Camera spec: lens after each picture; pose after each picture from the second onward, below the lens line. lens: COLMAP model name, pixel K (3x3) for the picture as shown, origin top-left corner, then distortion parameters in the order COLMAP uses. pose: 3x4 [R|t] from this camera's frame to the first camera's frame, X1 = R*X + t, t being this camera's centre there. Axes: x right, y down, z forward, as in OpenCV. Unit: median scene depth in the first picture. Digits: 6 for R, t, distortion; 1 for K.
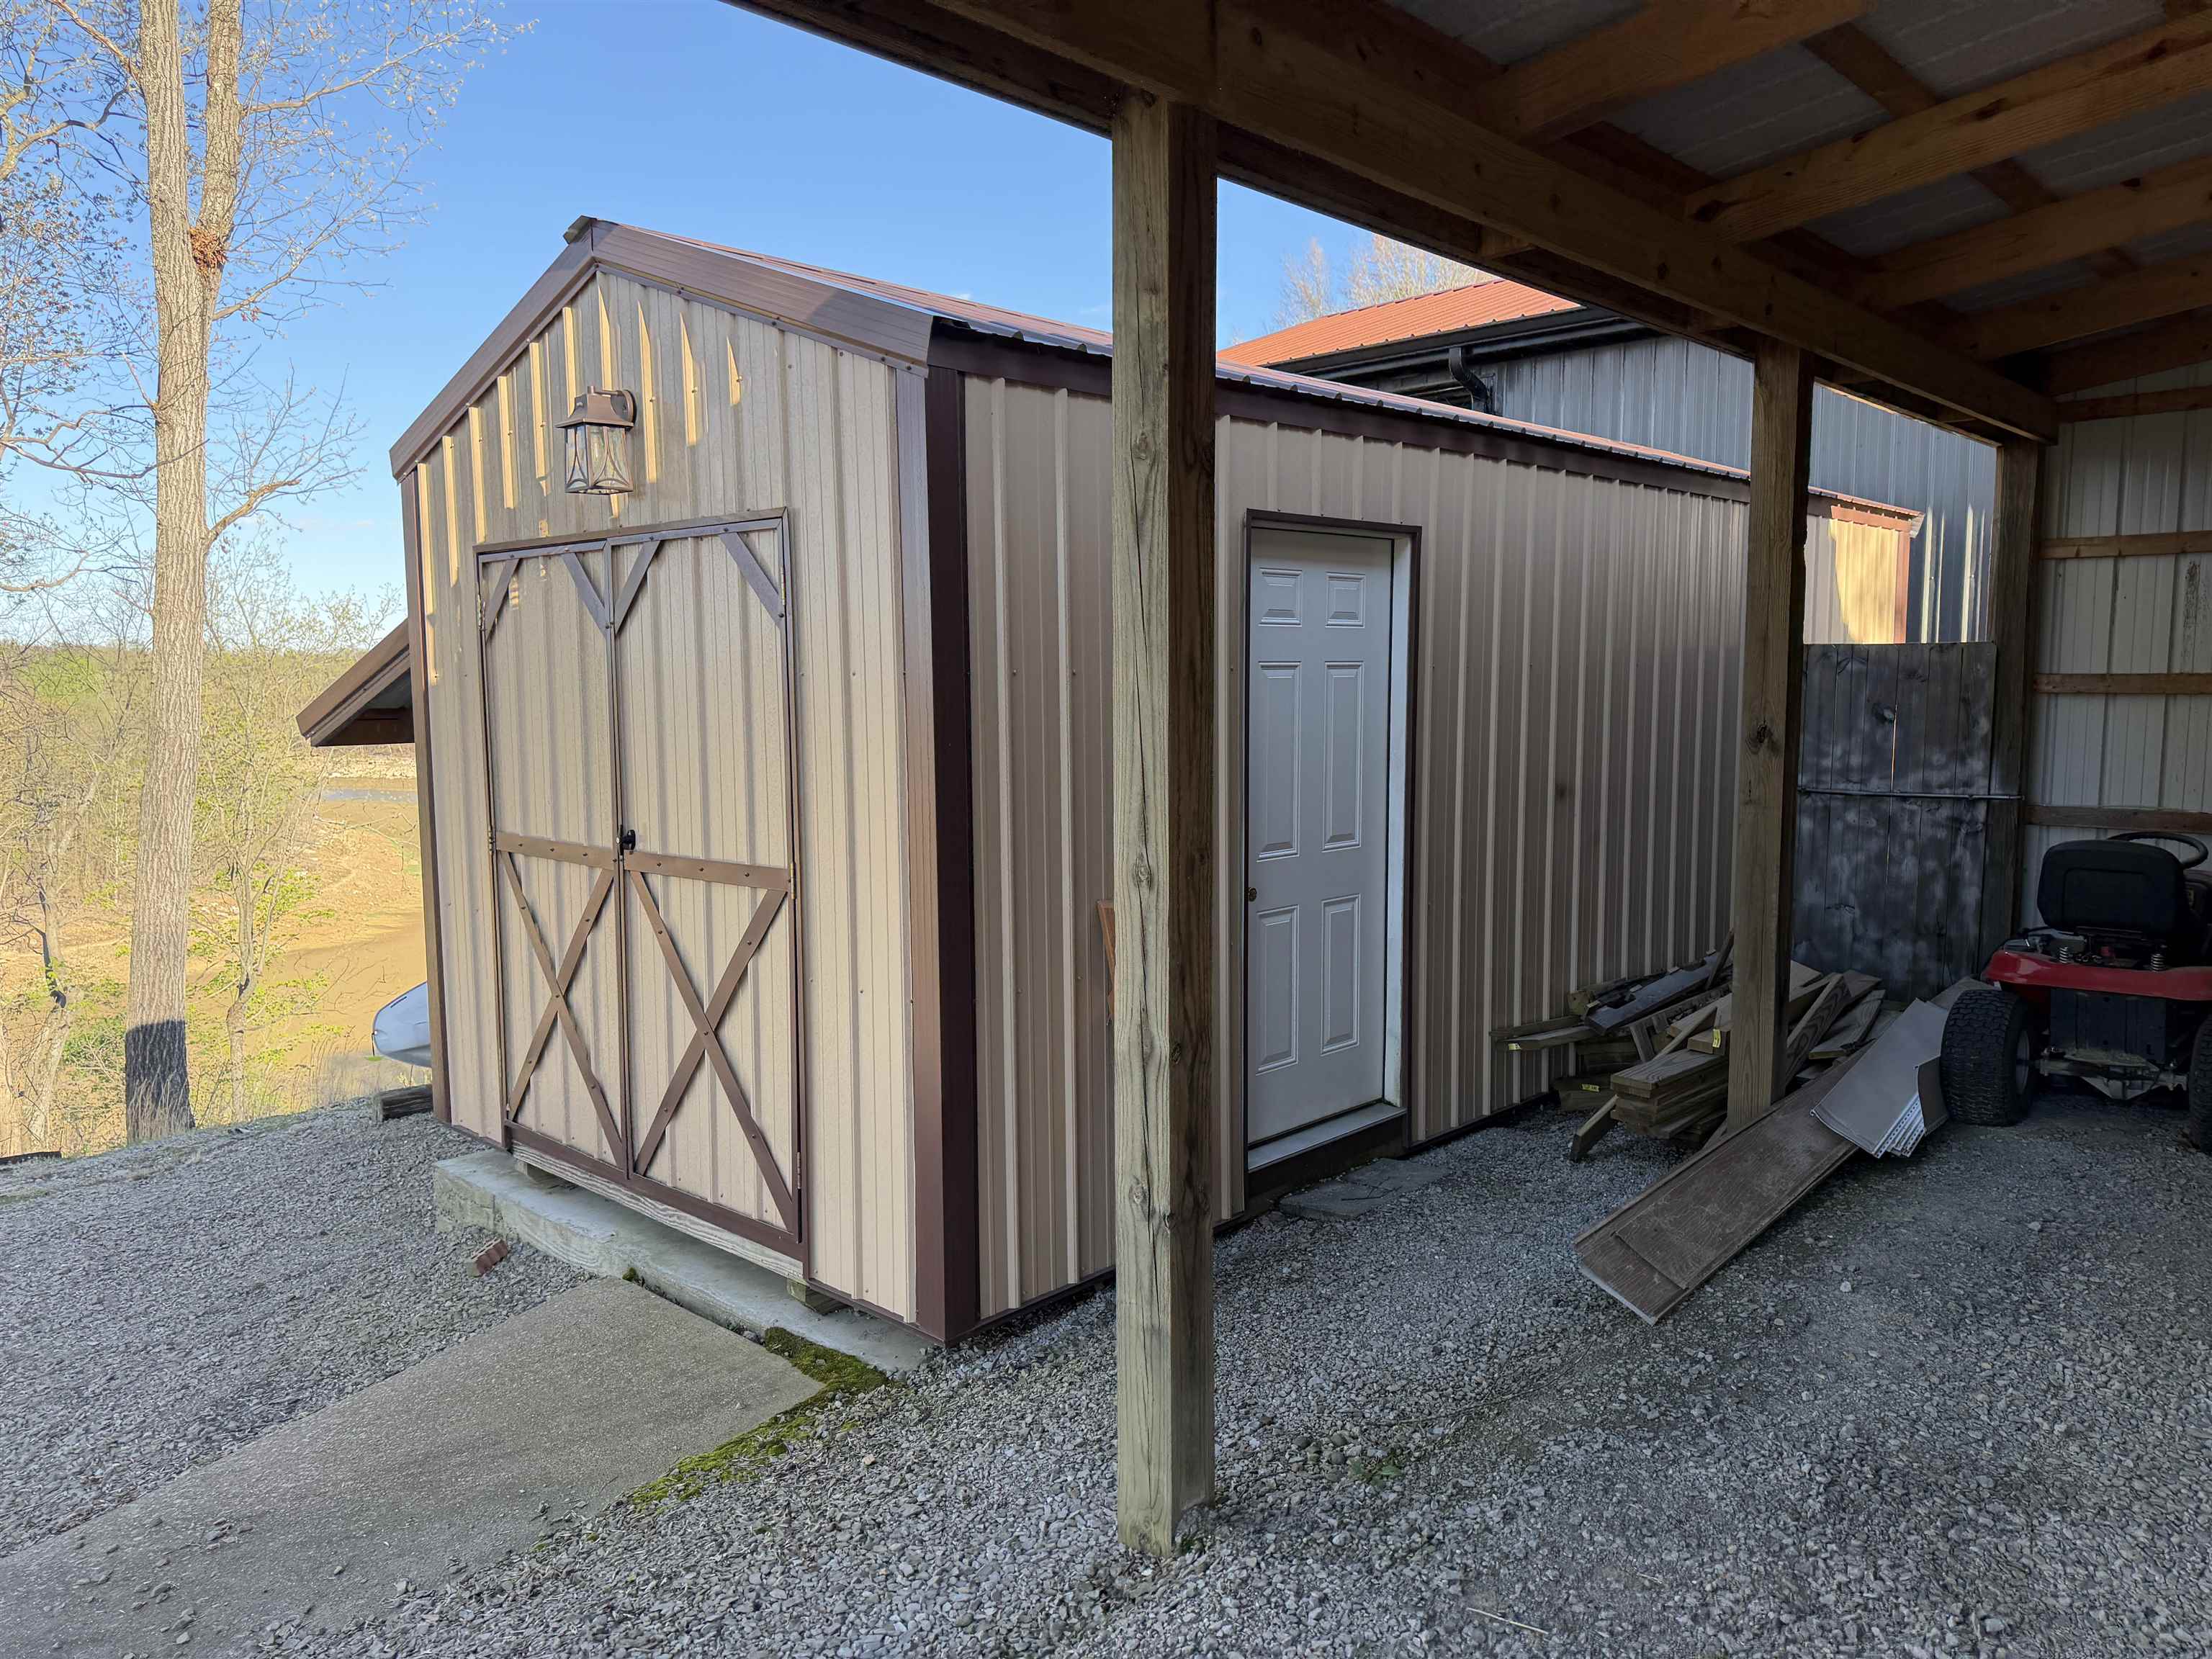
lens RADIAL K [[1556.9, 0, 1100.3], [0, 1556.9, 831.8], [0, 0, 1]] dist [0.073233, -0.079474]
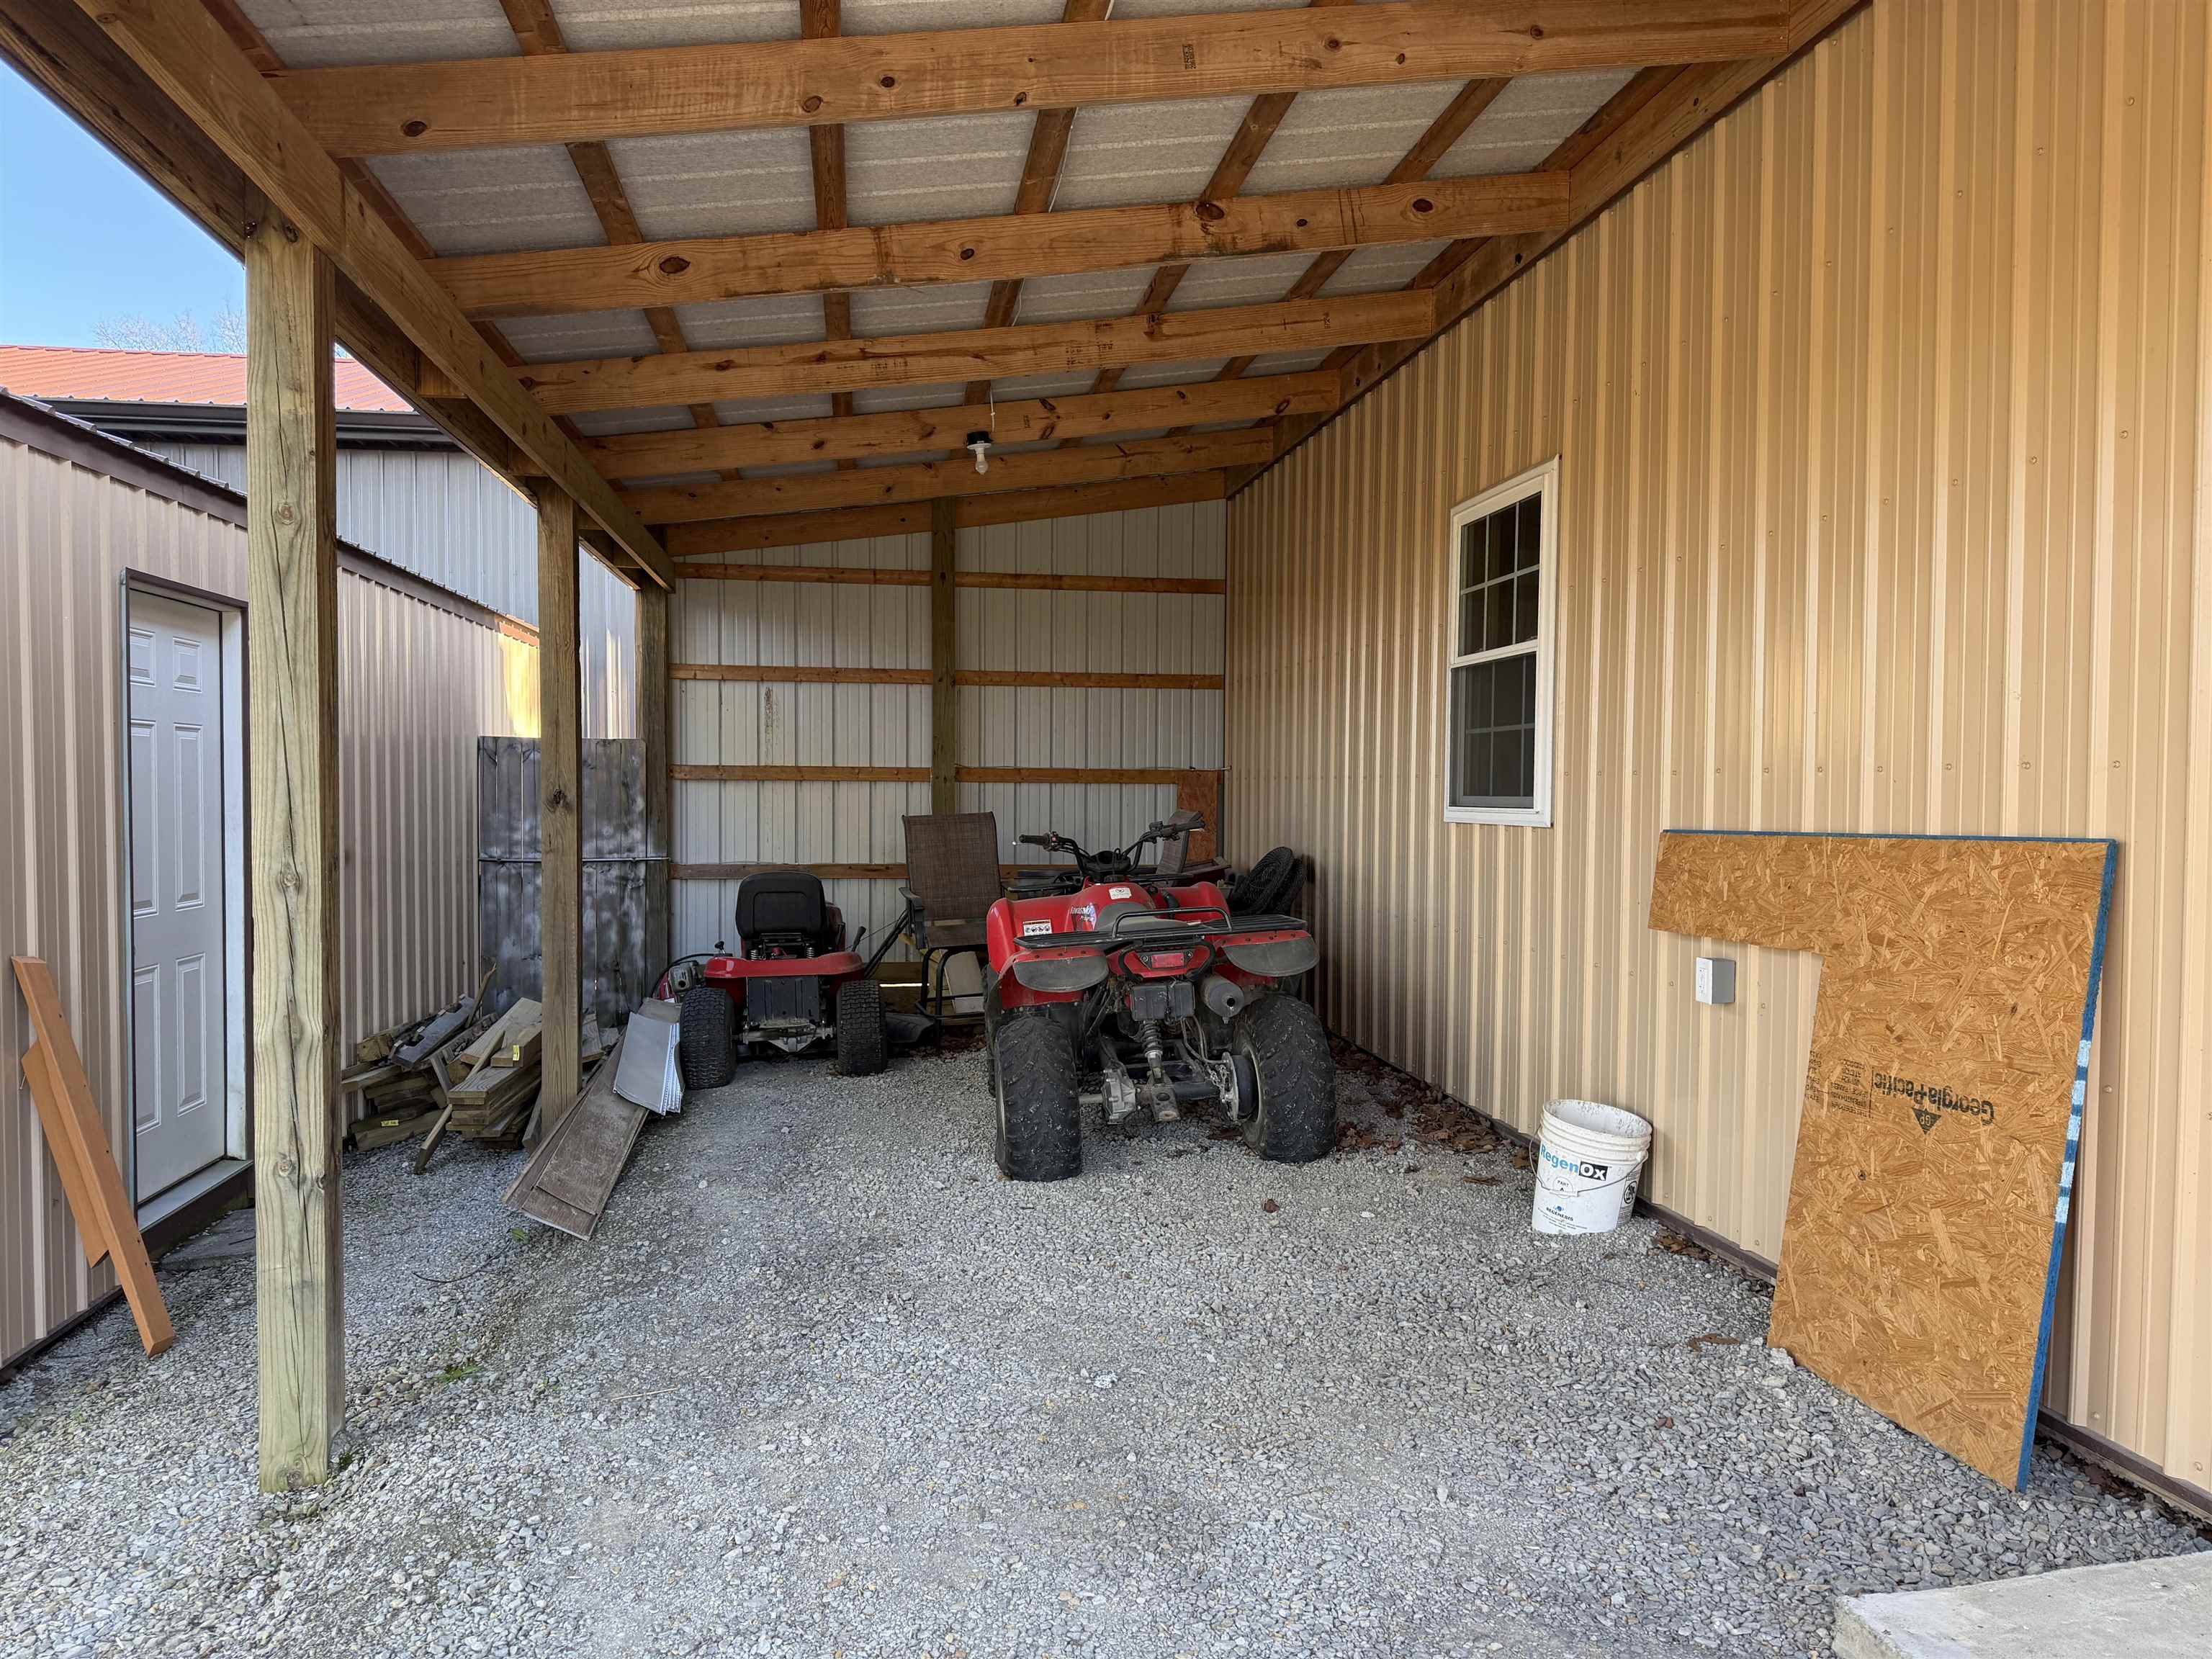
lens RADIAL K [[1556.9, 0, 1119.1], [0, 1556.9, 834.8], [0, 0, 1]] dist [0.073233, -0.079474]
pose [[0.605318, -0.014463, 0.795852, -0.289343], [0.072525, 0.996678, -0.037049, 0.044354], [-0.792673, 0.080145, 0.604357, -0.103643]]
